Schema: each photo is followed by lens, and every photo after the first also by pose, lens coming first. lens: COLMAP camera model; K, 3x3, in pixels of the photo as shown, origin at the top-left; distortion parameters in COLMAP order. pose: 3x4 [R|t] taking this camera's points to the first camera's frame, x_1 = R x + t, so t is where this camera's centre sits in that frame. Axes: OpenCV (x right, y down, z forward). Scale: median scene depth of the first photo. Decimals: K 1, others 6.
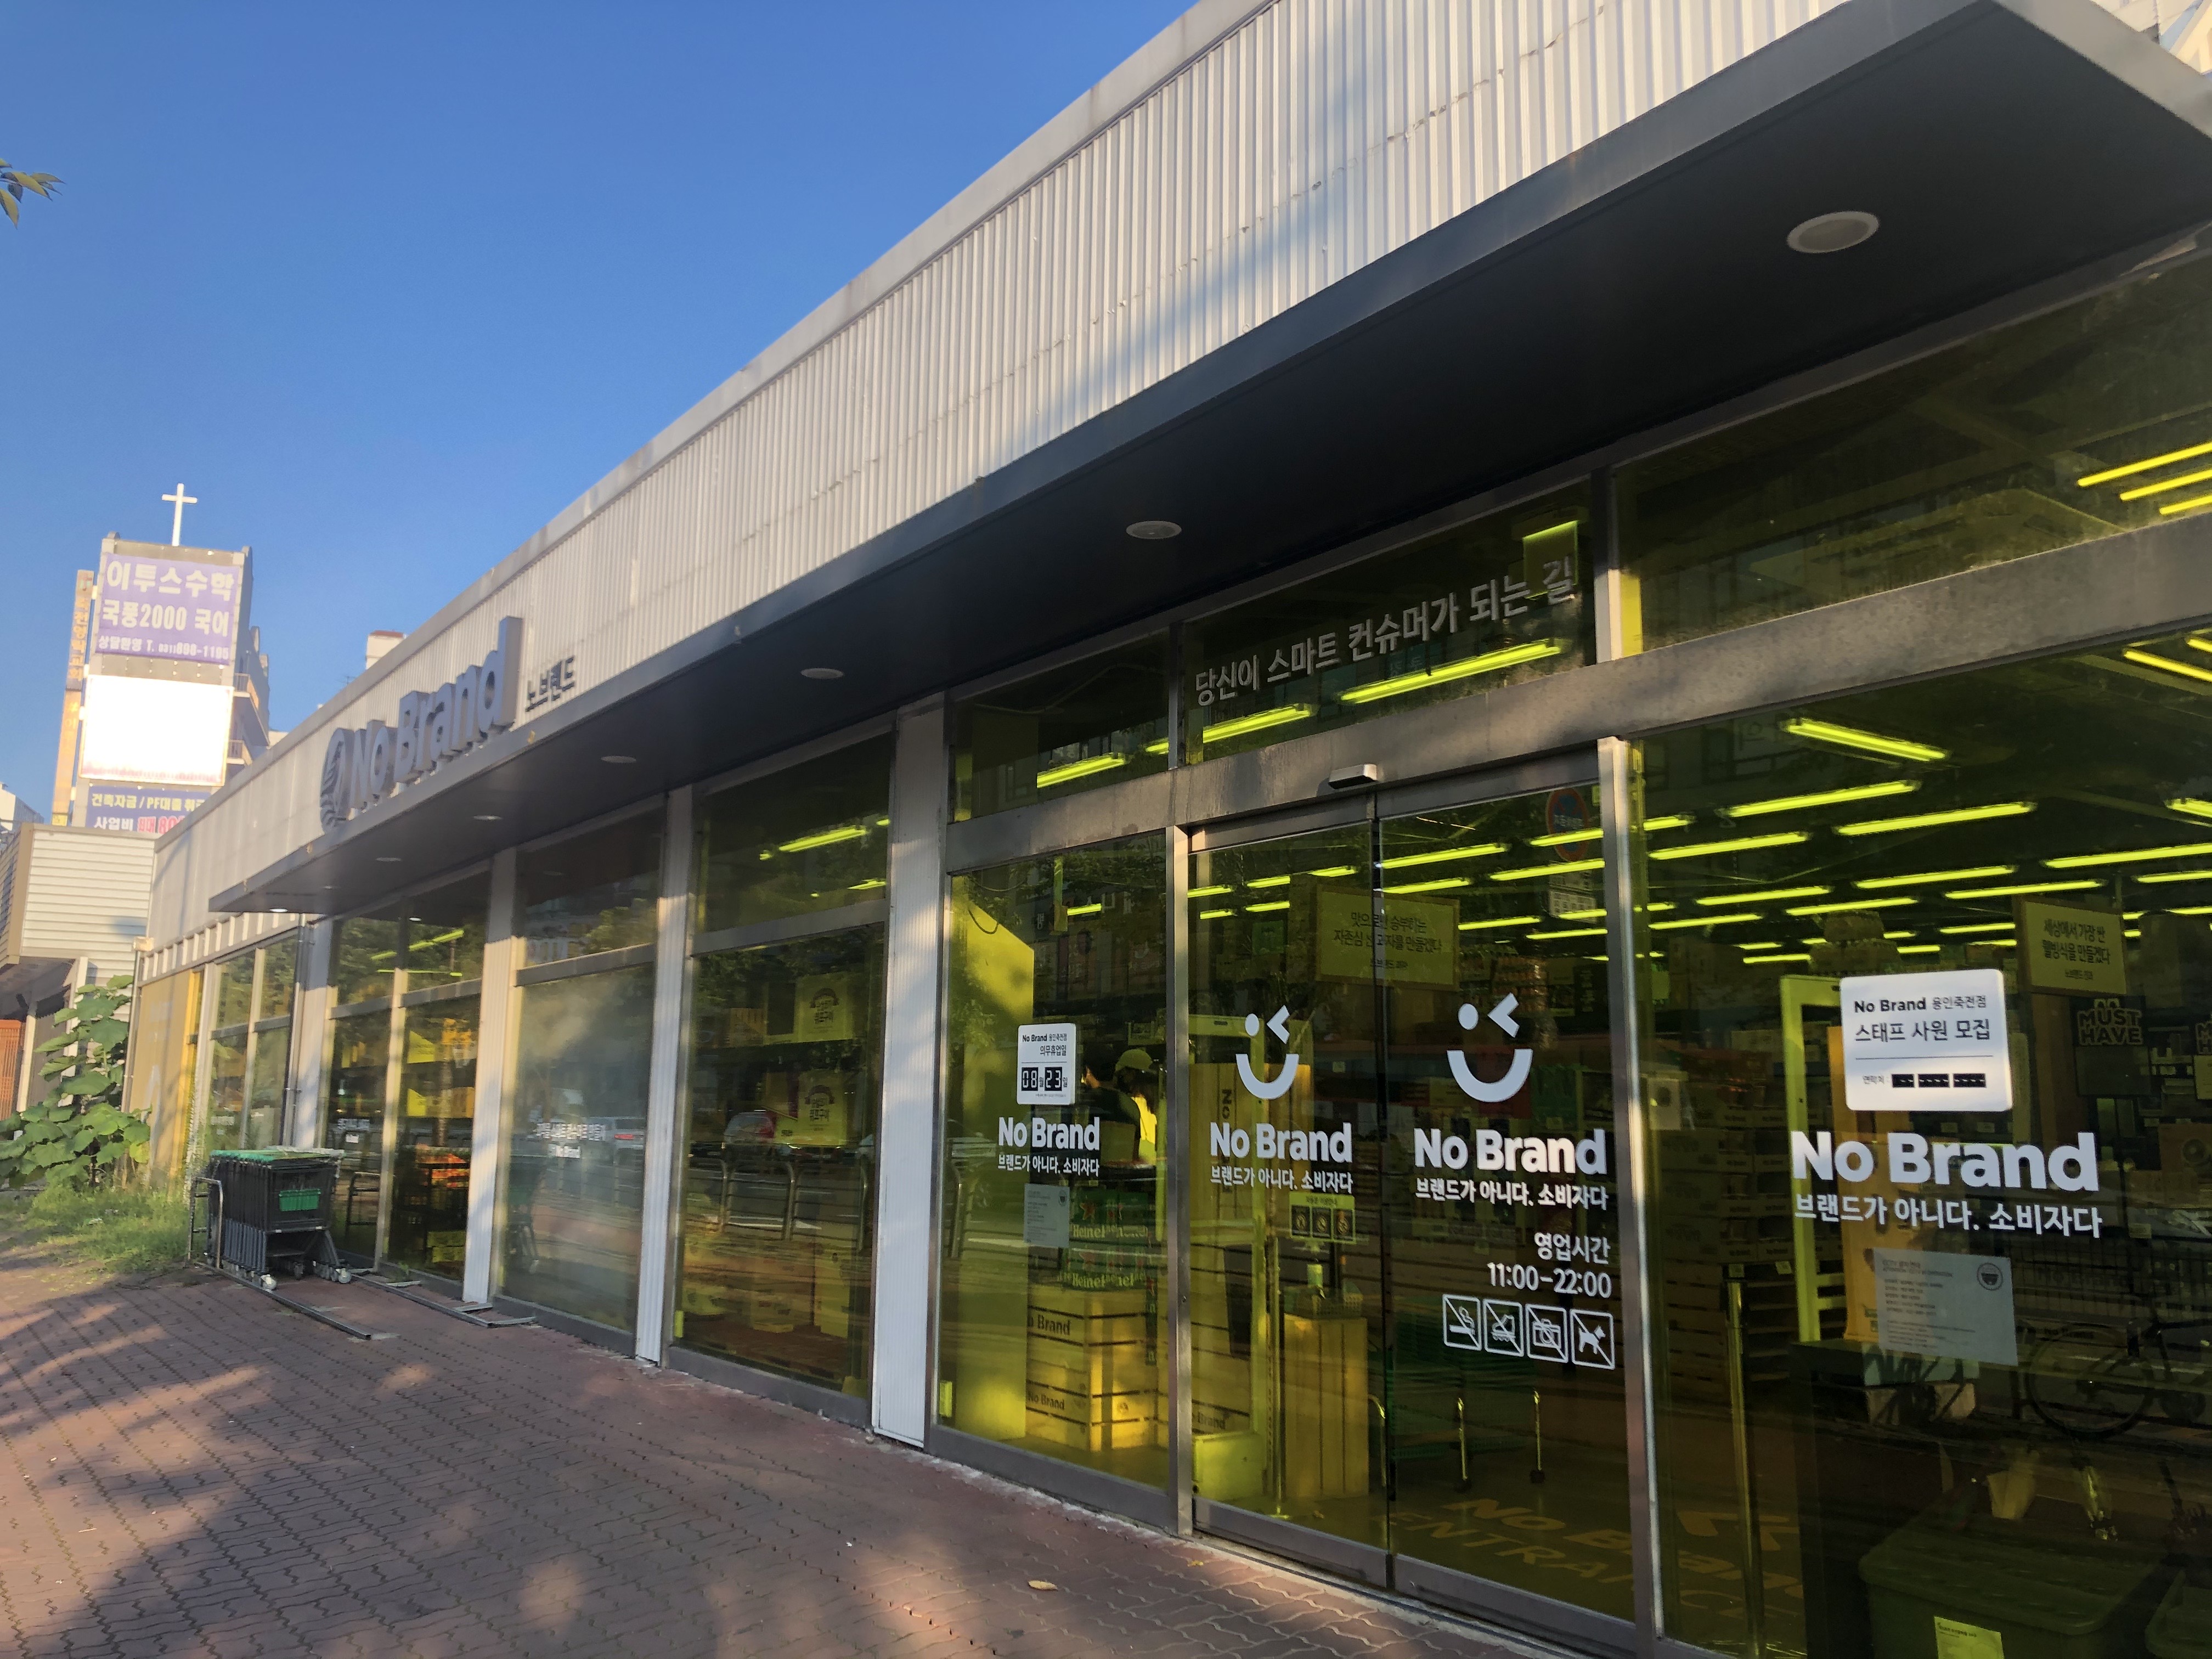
lens RADIAL K [[1812.4, 0, 1098.3], [0, 1812.4, 841.9], [0, 0, 1]] dist [0.028792, -0.015583]
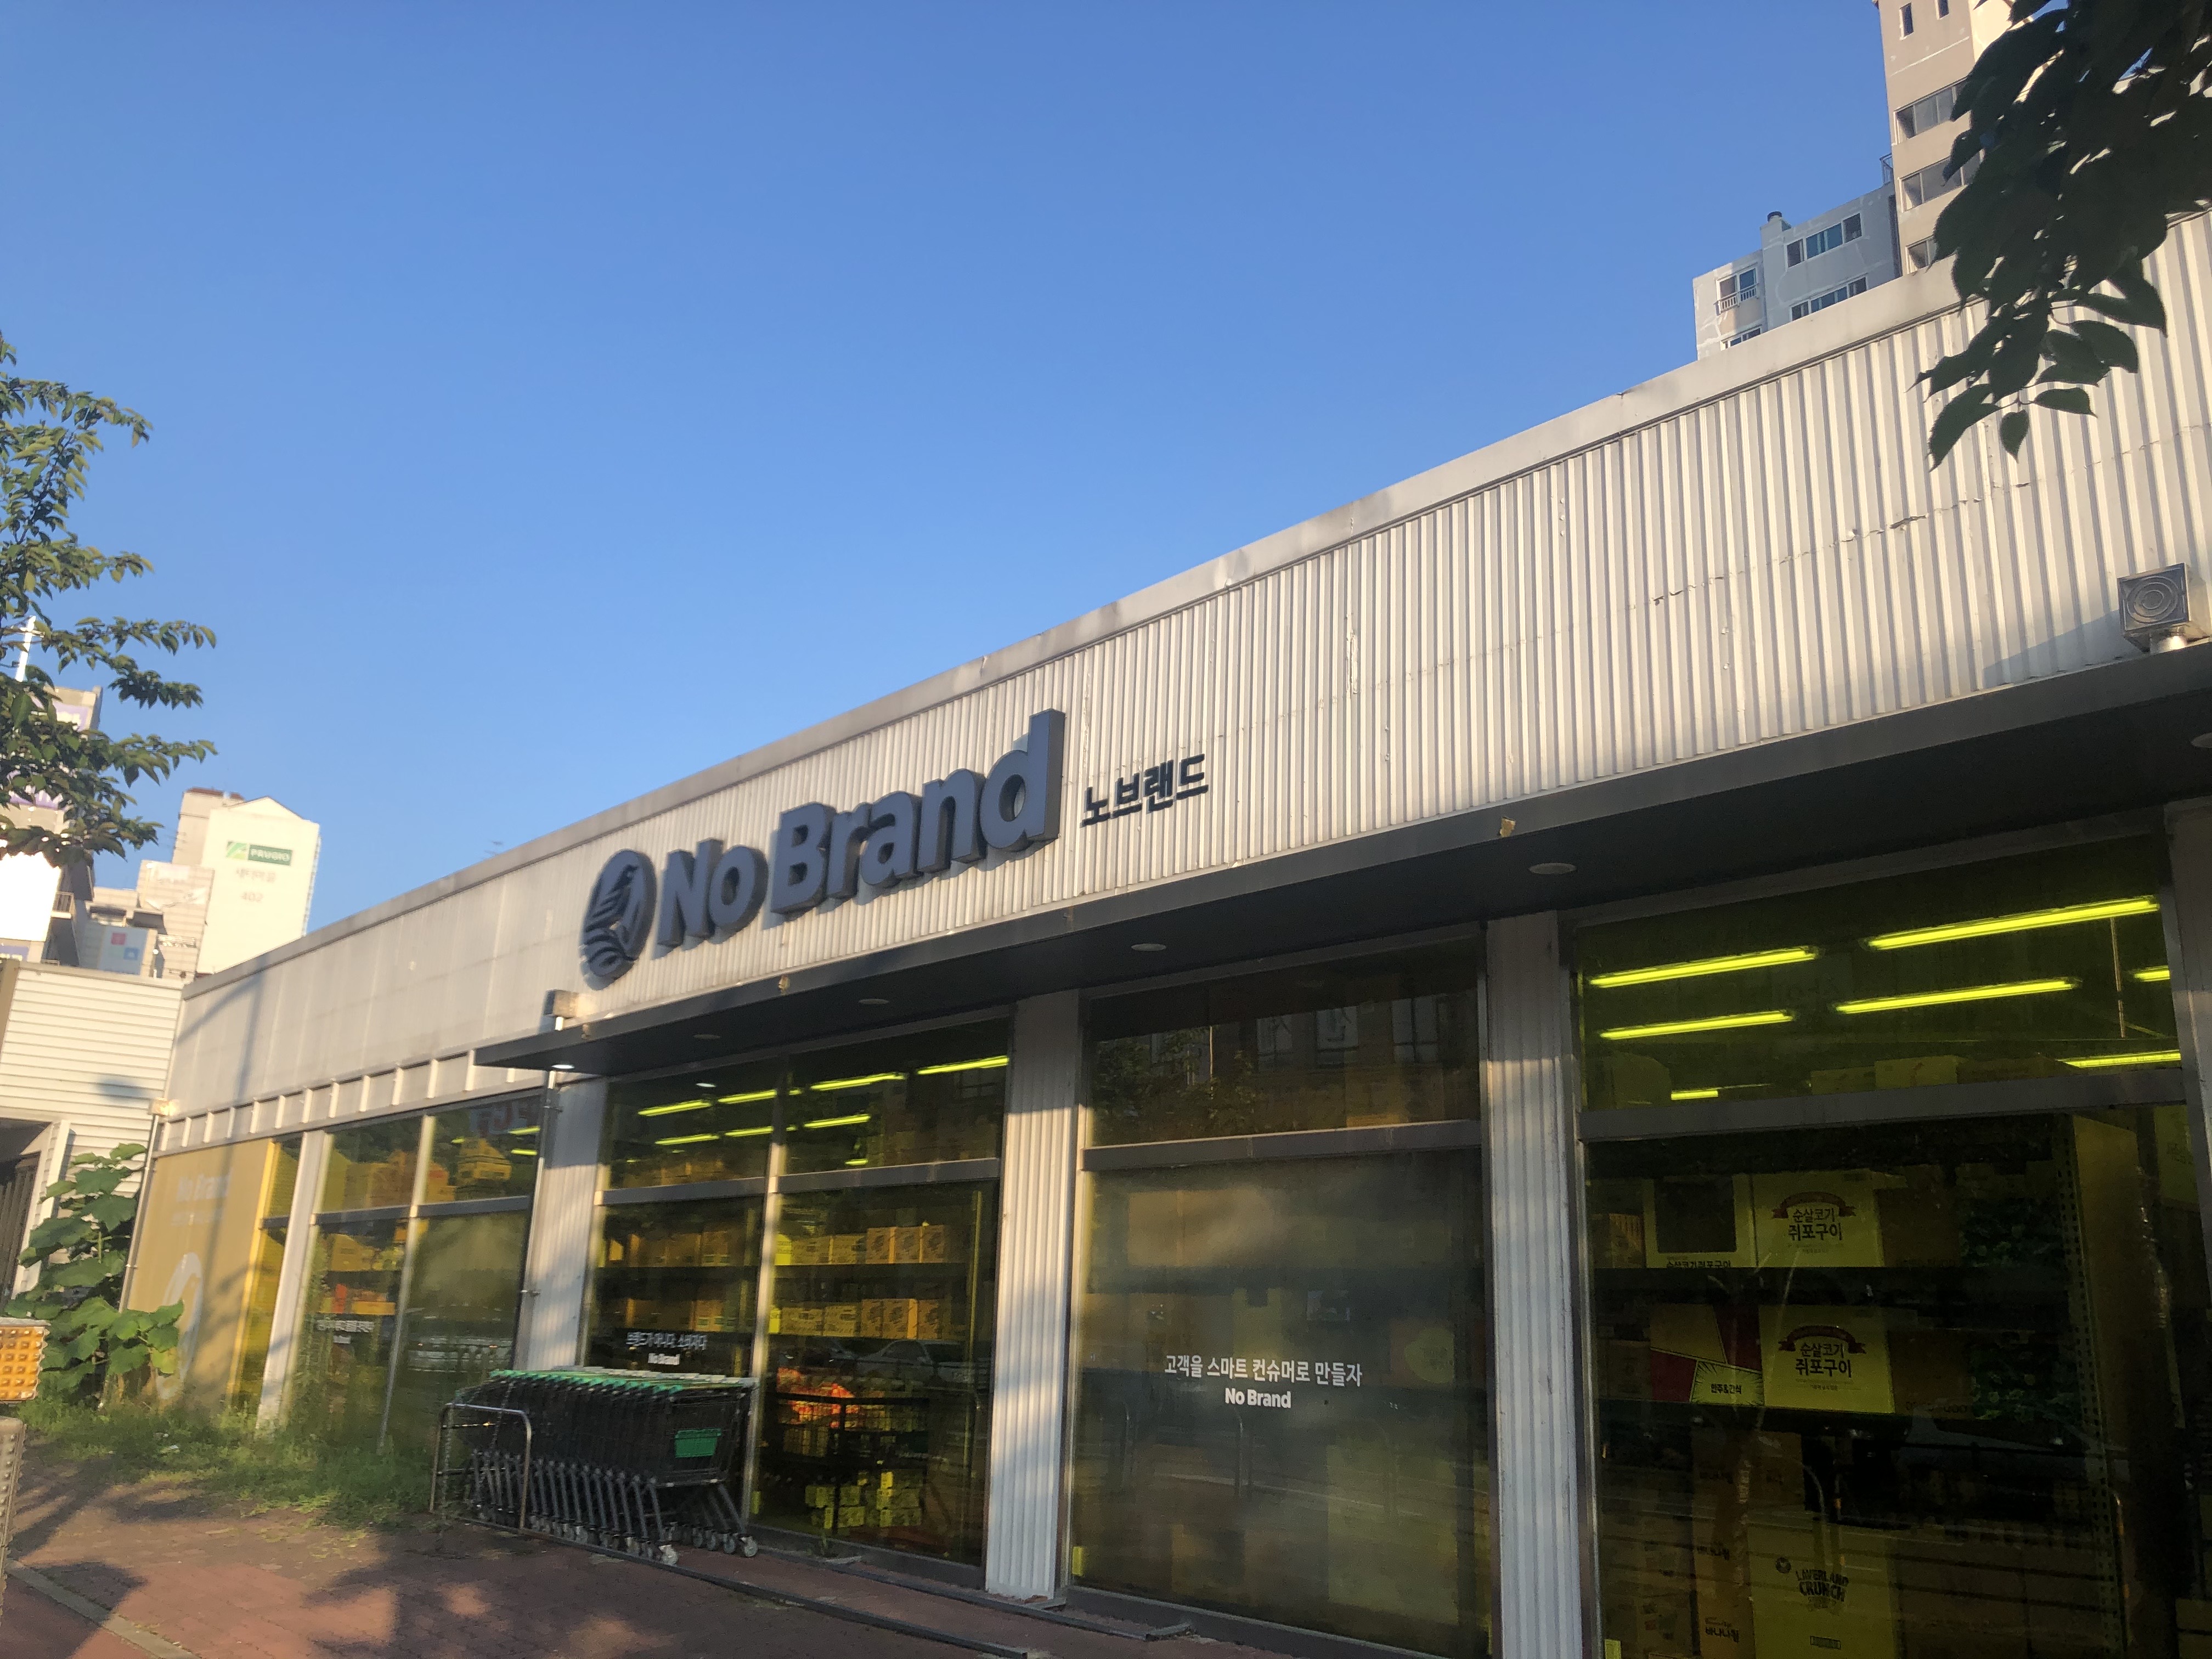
lens RADIAL K [[1812.4, 0, 1108.4], [0, 1812.4, 815.1], [0, 0, 1]] dist [0.028792, -0.015583]
pose [[0.993864, 0.043895, 0.101521, -0.669872], [-0.031408, 0.992096, -0.121487, 0.036691], [-0.106052, 0.117553, 0.987388, 0.352573]]
